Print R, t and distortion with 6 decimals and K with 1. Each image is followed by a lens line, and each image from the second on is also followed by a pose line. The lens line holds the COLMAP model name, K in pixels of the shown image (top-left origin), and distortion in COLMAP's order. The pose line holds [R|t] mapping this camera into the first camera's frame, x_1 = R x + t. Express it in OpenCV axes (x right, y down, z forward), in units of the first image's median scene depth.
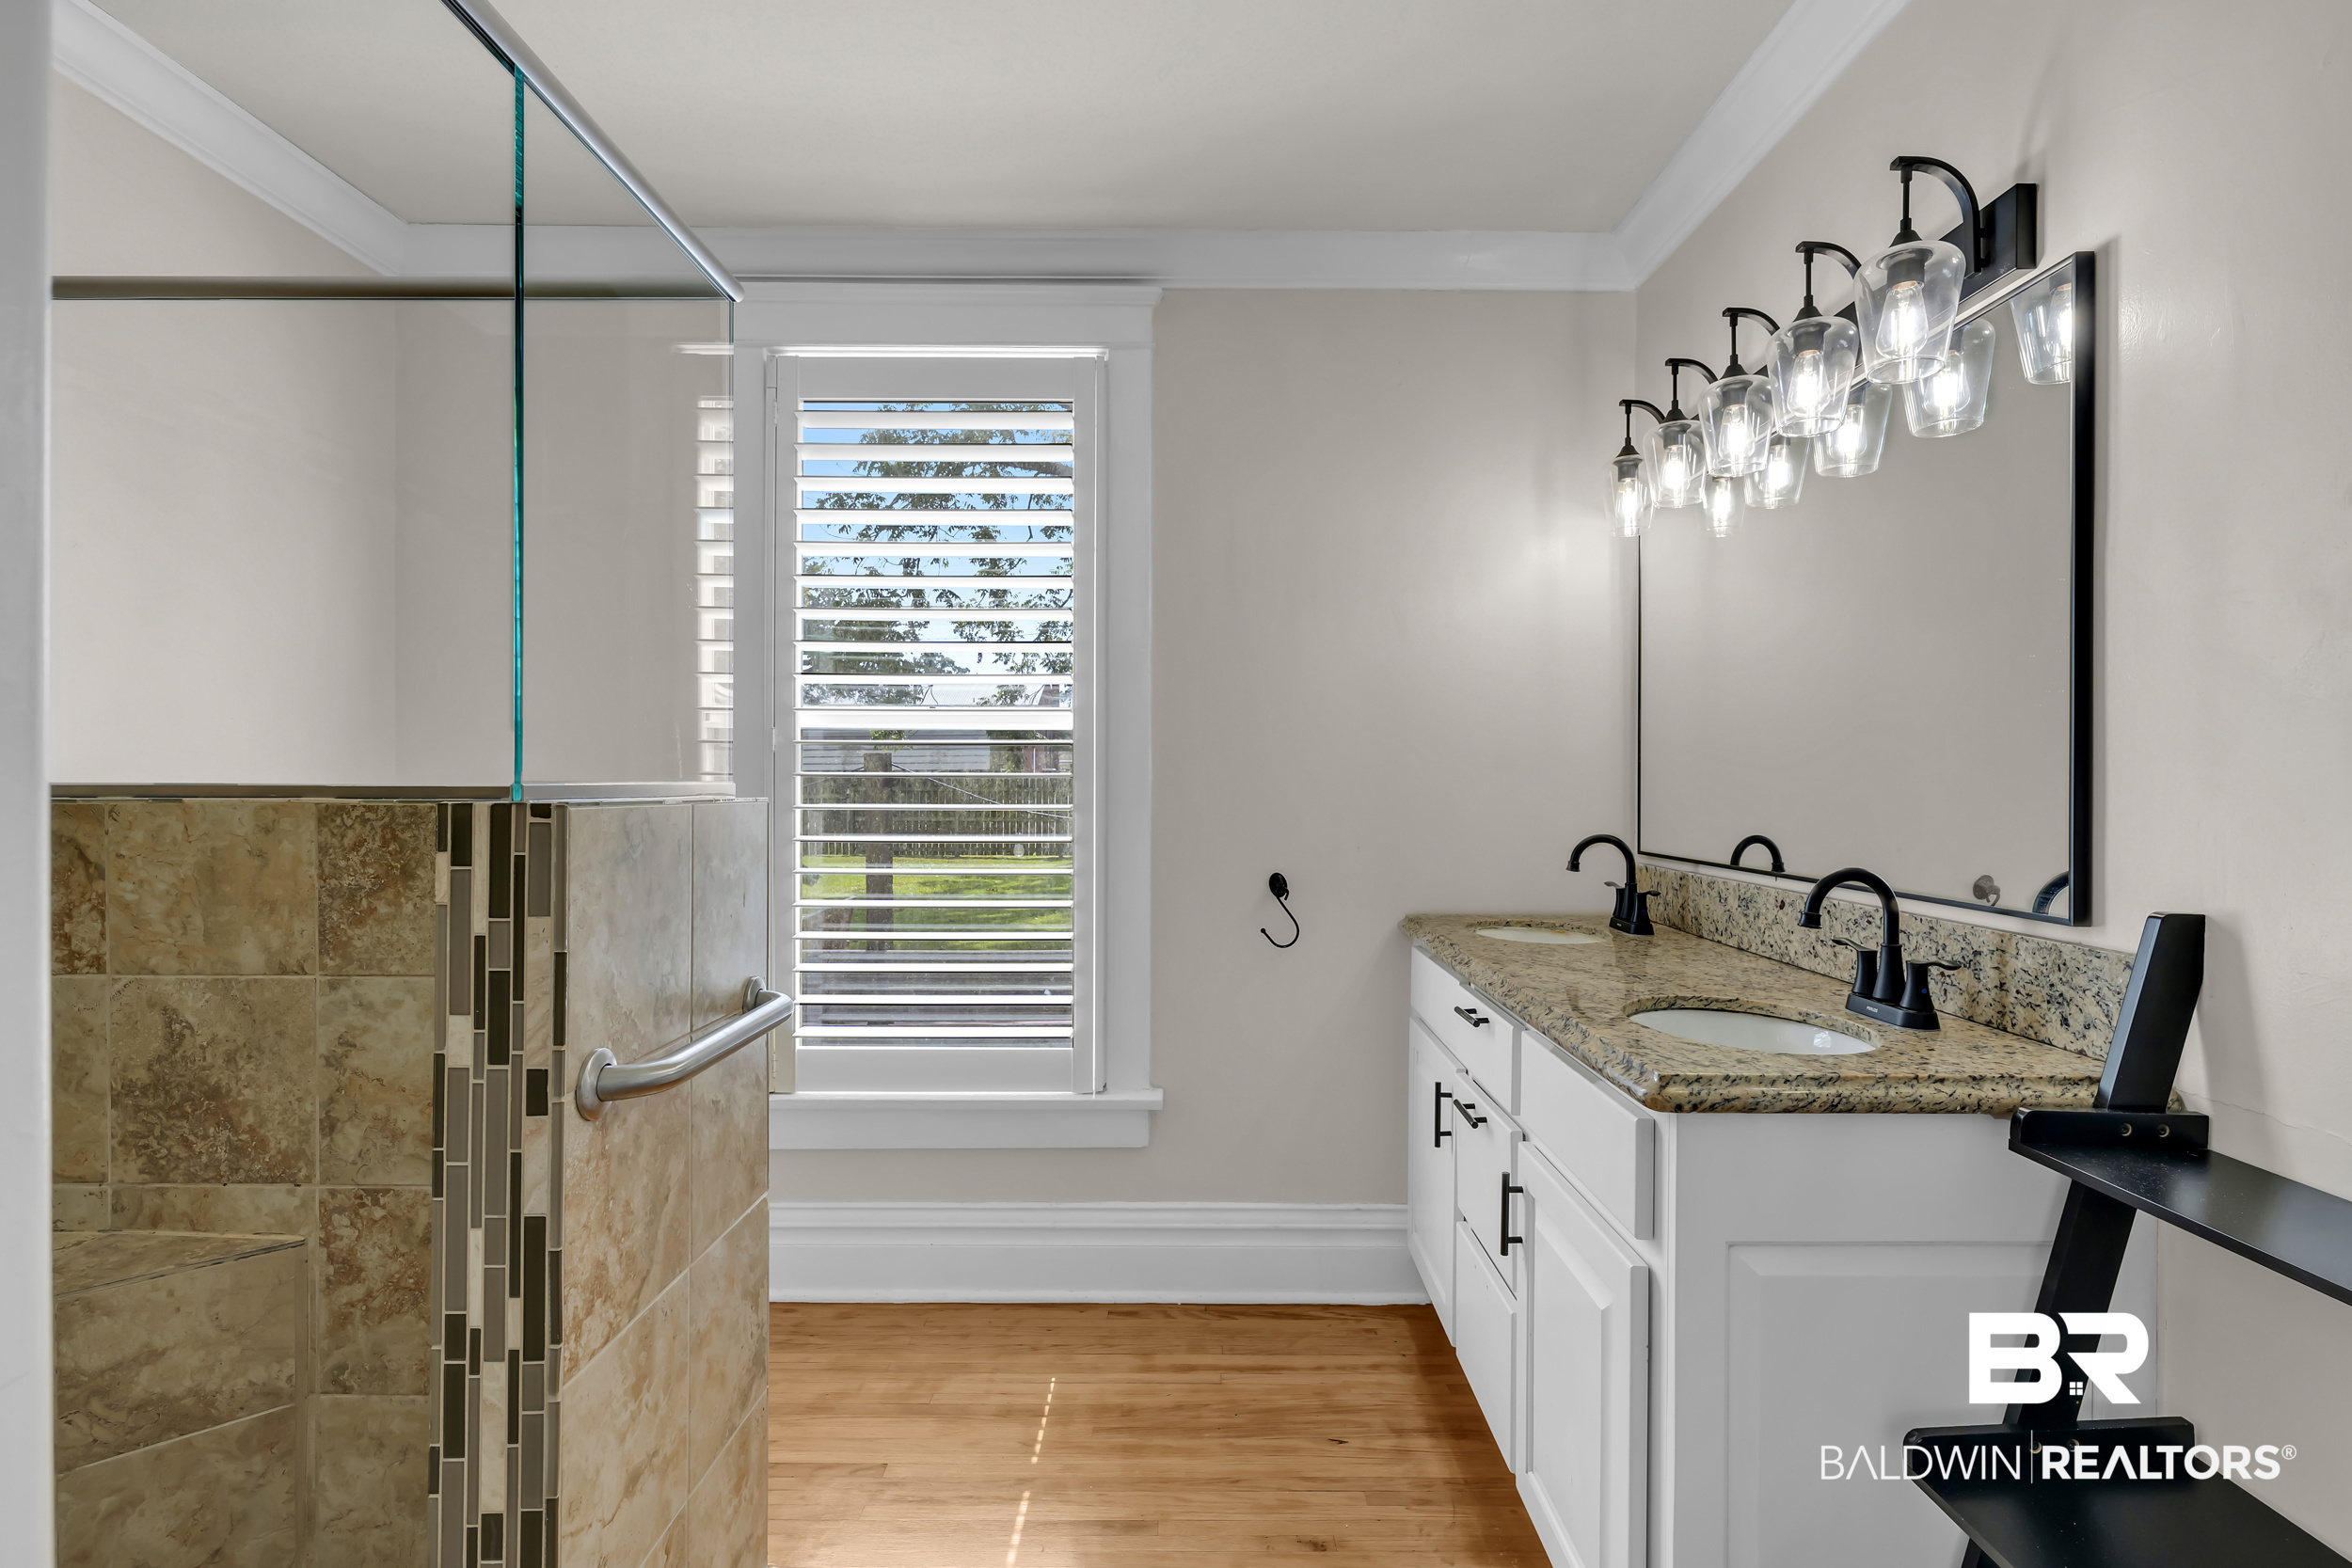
lens RADIAL K [[1090.9, 0, 1179.4], [0, 1090.9, 785.0], [0, 0, 1]] dist [-0.002228, -0.000411]
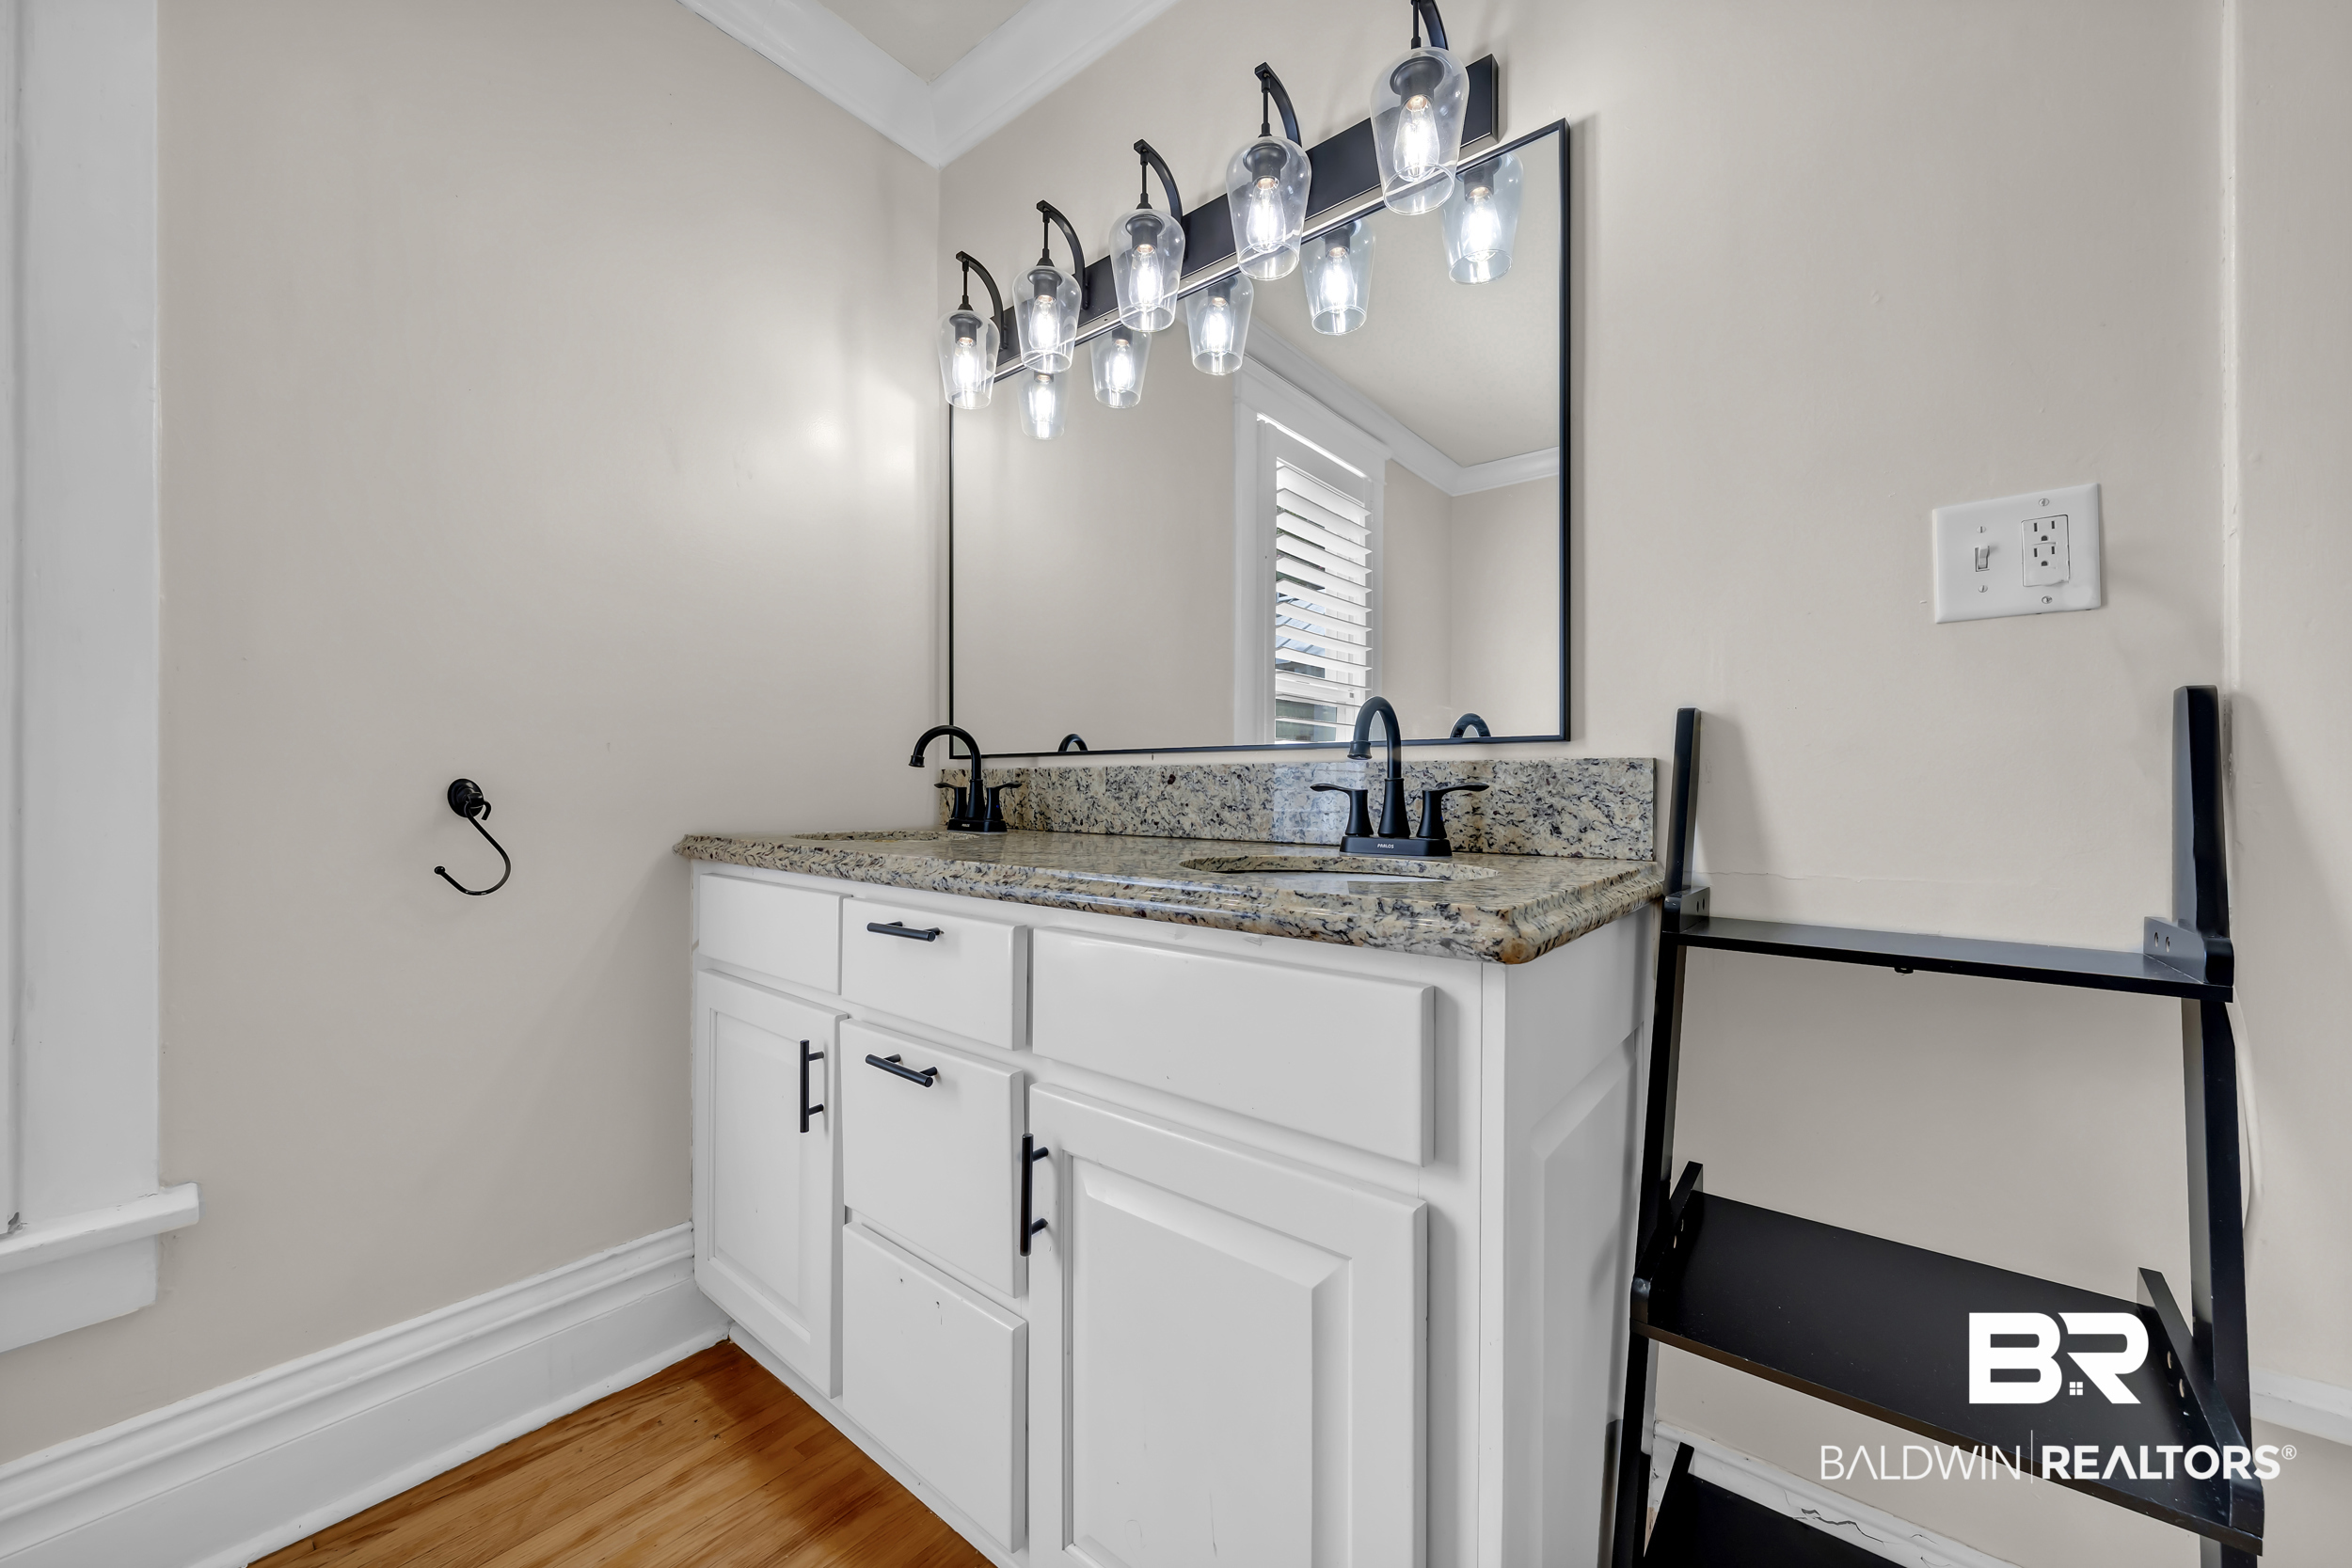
lens RADIAL K [[875.0, 0, 1179.8], [0, 875.0, 786.4], [0, 0, 1]] dist [-0.000336, 0.000096]
pose [[0.630956, -0.002275, 0.775815, -0.053348], [-0.001141, 0.999992, 0.003861, 0.102469], [-0.775818, -0.003321, 0.630948, 0.445539]]
